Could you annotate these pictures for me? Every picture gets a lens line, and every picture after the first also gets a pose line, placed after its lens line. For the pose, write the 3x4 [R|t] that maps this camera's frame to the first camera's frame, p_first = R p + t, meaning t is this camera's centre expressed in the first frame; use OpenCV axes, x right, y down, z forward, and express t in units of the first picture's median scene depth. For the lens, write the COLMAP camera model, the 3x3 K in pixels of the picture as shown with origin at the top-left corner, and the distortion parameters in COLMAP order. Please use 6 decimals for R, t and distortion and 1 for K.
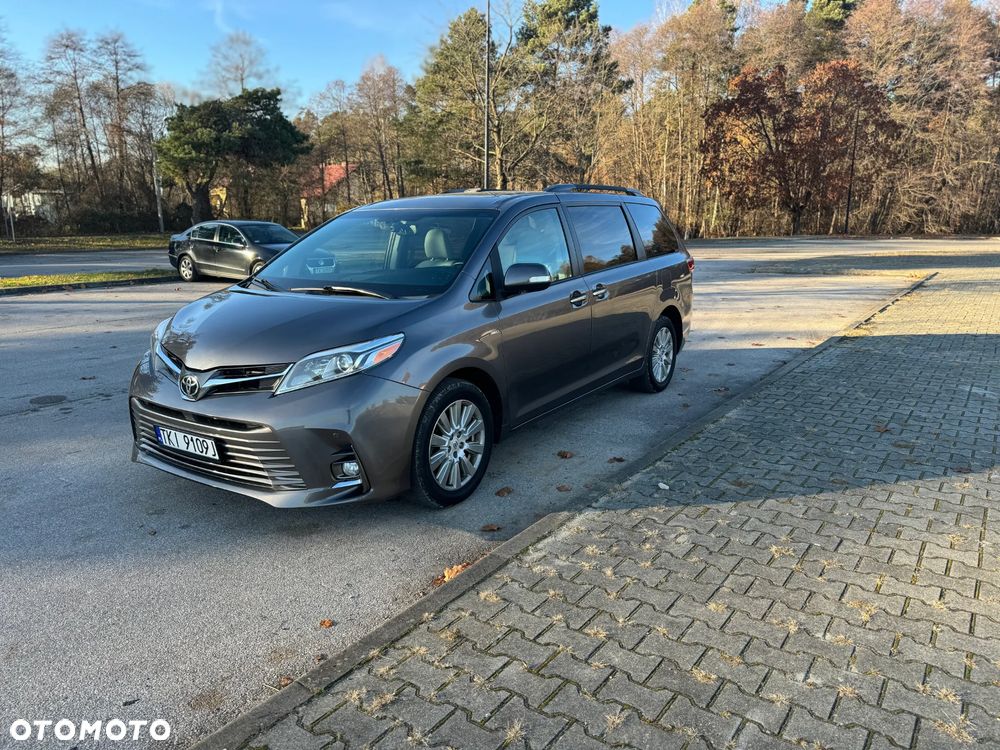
lens RADIAL K [[697.7, 0, 512.8], [0, 697.7, 371.0], [0, 0, 1]] dist [0.051848, -0.070370]
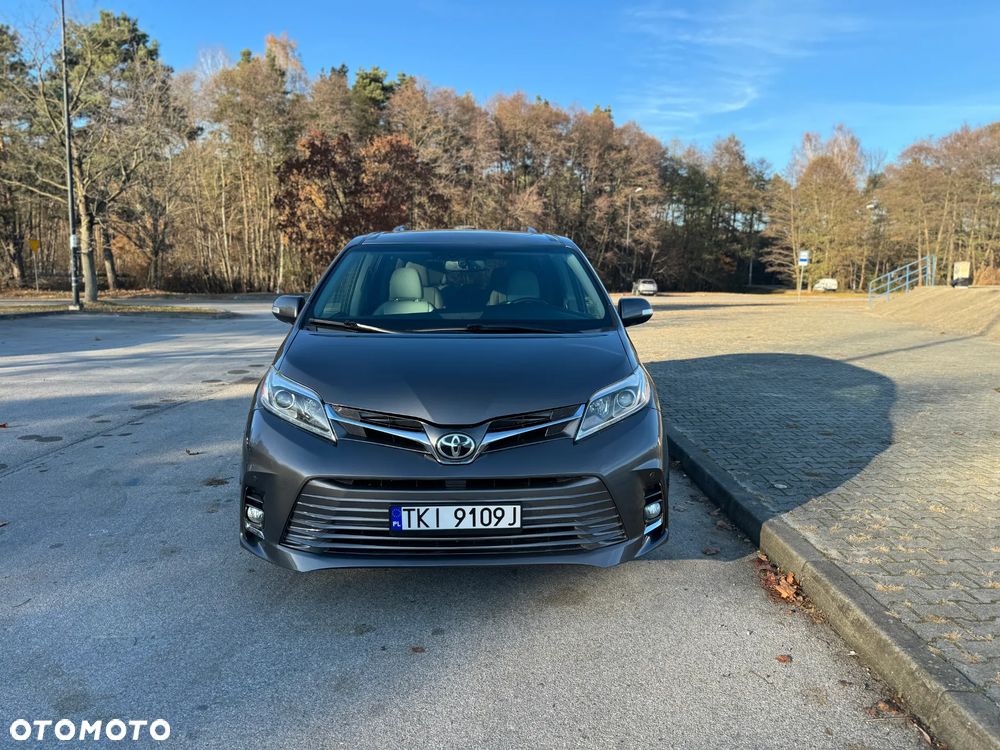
lens RADIAL K [[698.0, 0, 505.3], [0, 698.0, 374.1], [0, 0, 1]] dist [0.054319, -0.073147]
pose [[0.819072, -0.062941, 0.570227, -0.391693], [0.104735, 0.993664, -0.040761, -0.009817], [-0.564049, 0.093109, 0.820475, 0.139891]]
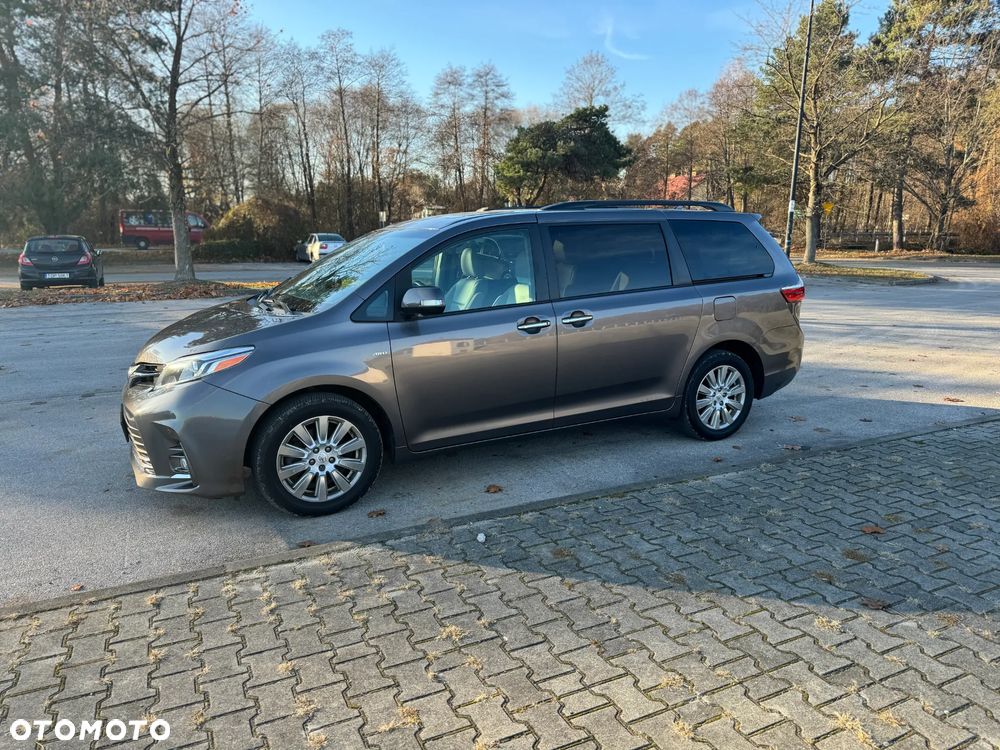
lens RADIAL K [[698.5, 0, 503.5], [0, 698.5, 379.0], [0, 0, 1]] dist [0.051590, -0.069444]
pose [[0.878788, 0.100747, -0.466456, 0.312207], [-0.102092, 0.994521, 0.022464, -0.031018], [0.466164, 0.027880, 0.884259, 0.099801]]
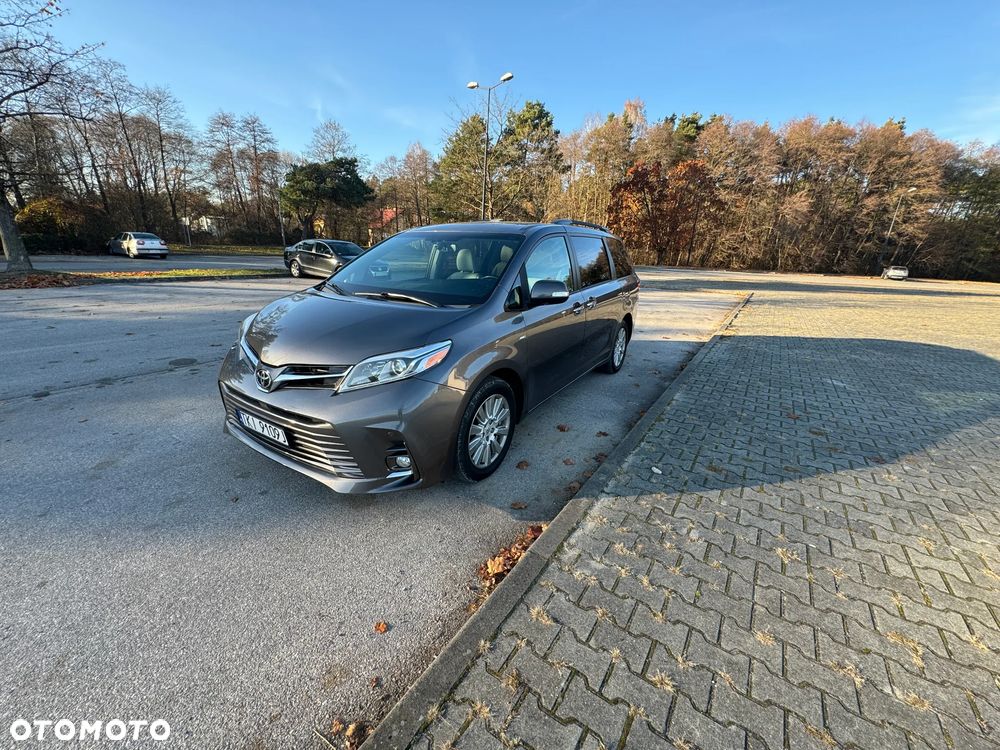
lens RADIAL K [[397.0, 0, 501.4], [0, 397.0, 375.2], [0, 0, 1]] dist [-0.000973, -0.000359]
pose [[0.998697, 0.038269, 0.033774, -0.042780], [-0.041361, 0.994503, 0.096195, -0.028646], [-0.029907, -0.097467, 0.994789, 0.157088]]
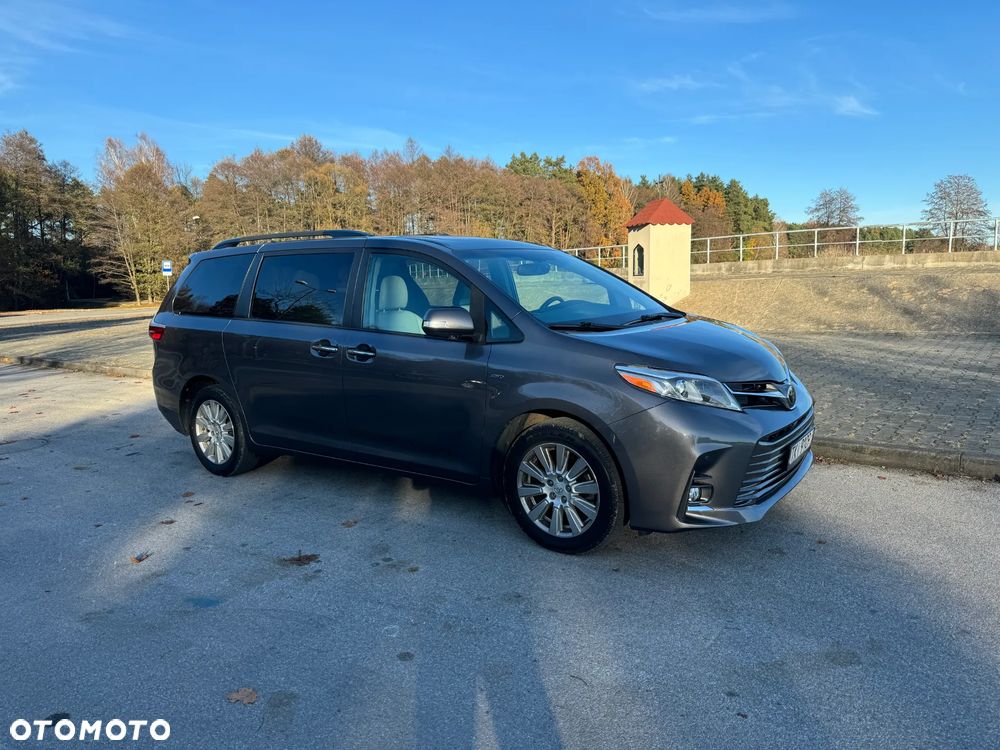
lens RADIAL K [[698.0, 0, 505.3], [0, 698.0, 374.1], [0, 0, 1]] dist [0.054319, -0.073147]
pose [[0.046860, -0.129526, 0.990468, -0.710432], [0.244326, 0.962926, 0.114364, -0.108346], [-0.968560, 0.236638, 0.076769, 0.600841]]
